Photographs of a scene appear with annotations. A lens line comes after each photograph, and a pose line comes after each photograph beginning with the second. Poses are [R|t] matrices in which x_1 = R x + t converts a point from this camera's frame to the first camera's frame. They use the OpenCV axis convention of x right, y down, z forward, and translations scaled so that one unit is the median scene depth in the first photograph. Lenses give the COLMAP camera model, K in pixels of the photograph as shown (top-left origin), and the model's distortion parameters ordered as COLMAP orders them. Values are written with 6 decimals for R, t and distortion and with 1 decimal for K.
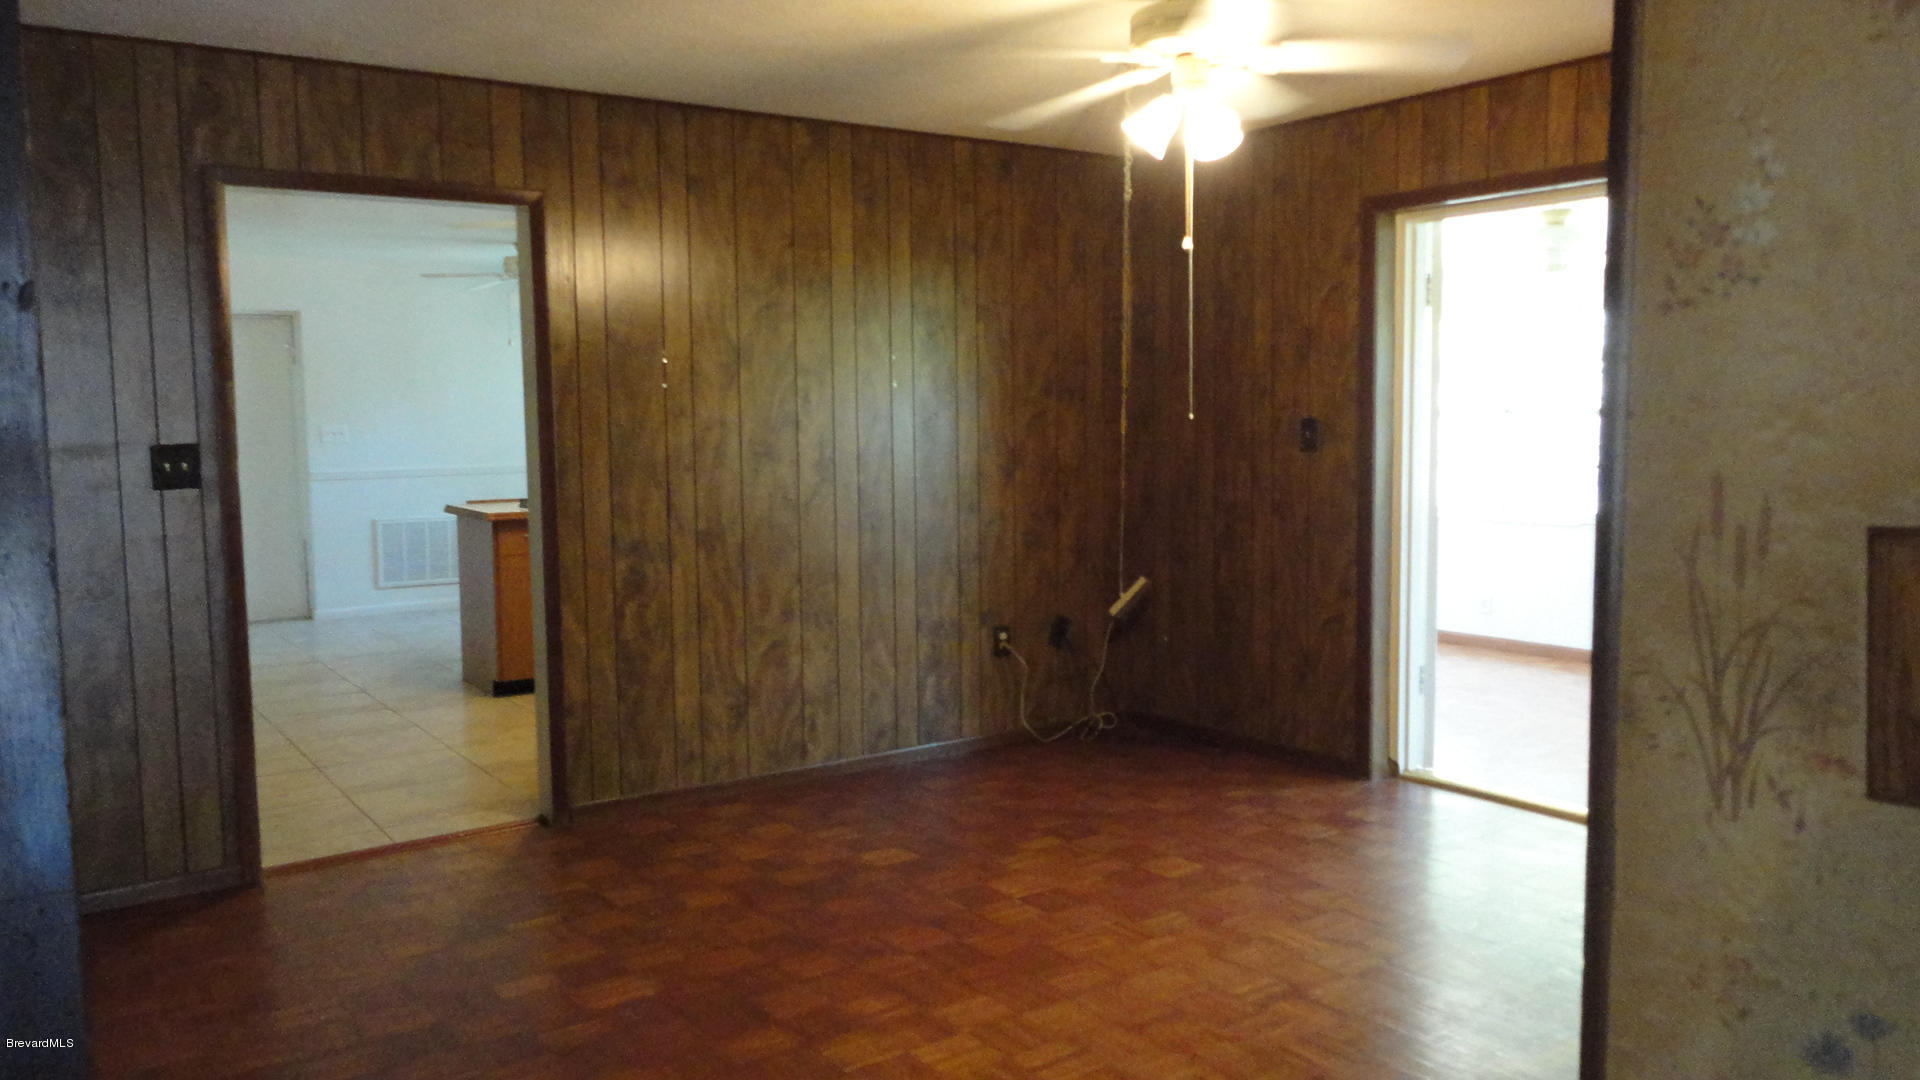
lens RADIAL K [[1428.9, 0, 962.2], [0, 1428.9, 543.1], [0, 0, 1]] dist [0.000366, 0.000466]
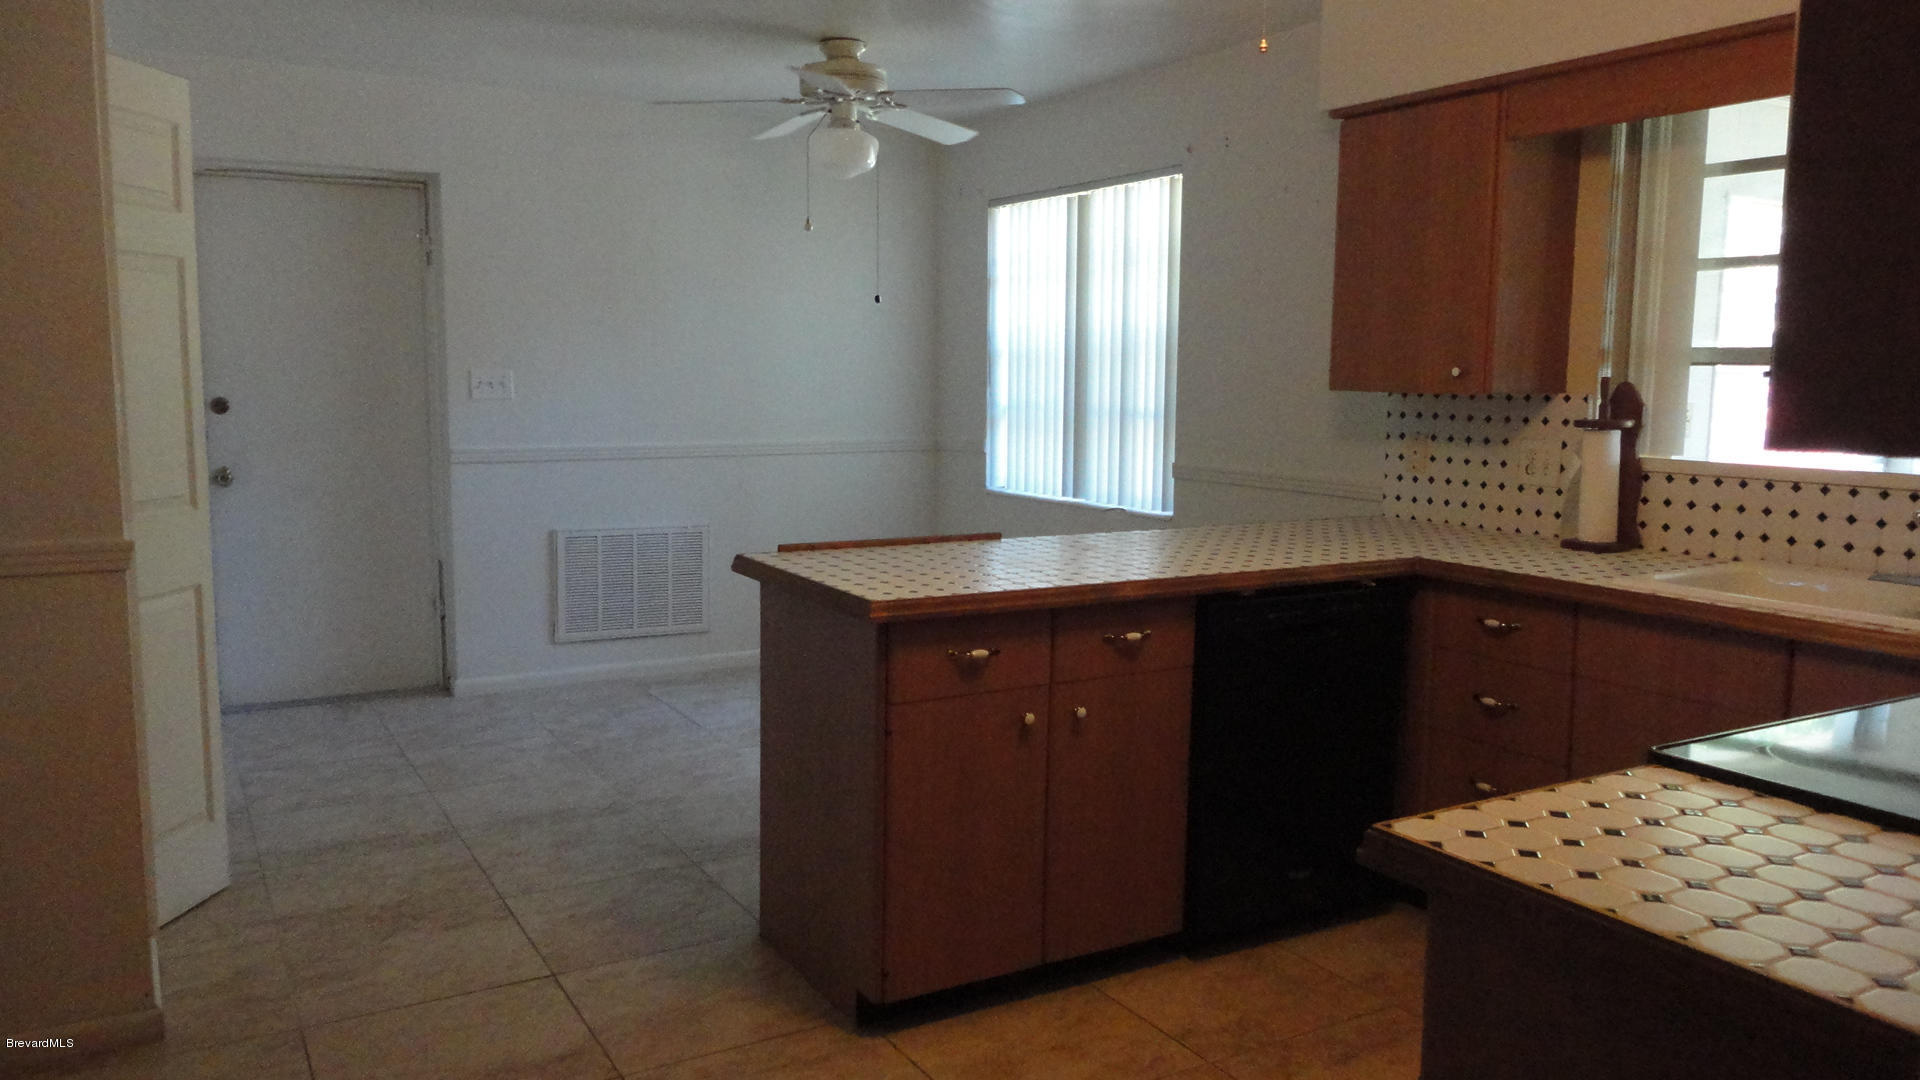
lens RADIAL K [[1428.9, 0, 962.4], [0, 1428.9, 535.1], [0, 0, 1]] dist [0.000366, 0.000466]
pose [[0.996657, 0.032997, -0.074742, -0.196811], [-0.030201, 0.998812, 0.038241, -0.043220], [0.075915, -0.035856, 0.996469, 0.418399]]
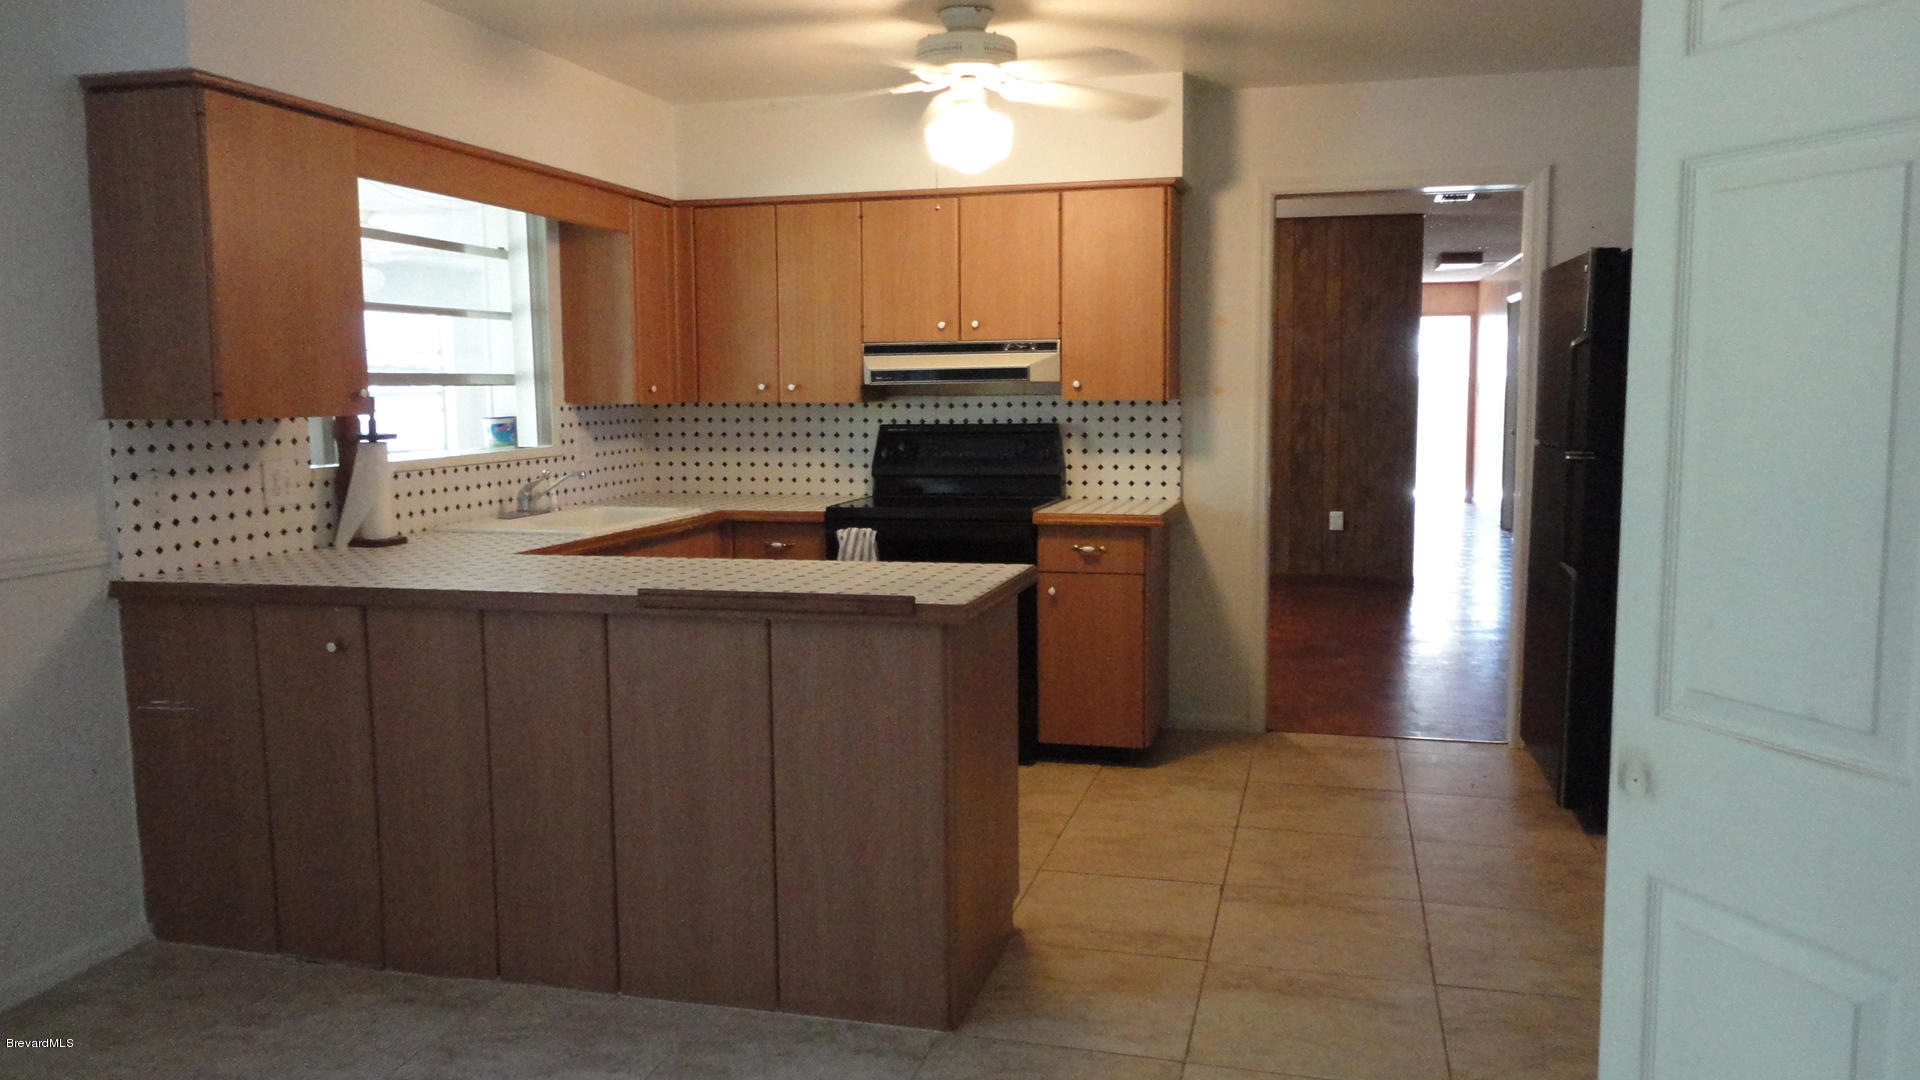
lens RADIAL K [[1428.9, 0, 963.5], [0, 1428.9, 543.9], [0, 0, 1]] dist [0.000366, 0.000466]
pose [[-0.656110, -0.049793, 0.753020, -0.507253], [0.094646, 0.984513, 0.147566, -0.078155], [-0.748706, 0.168090, -0.641237, 0.957165]]
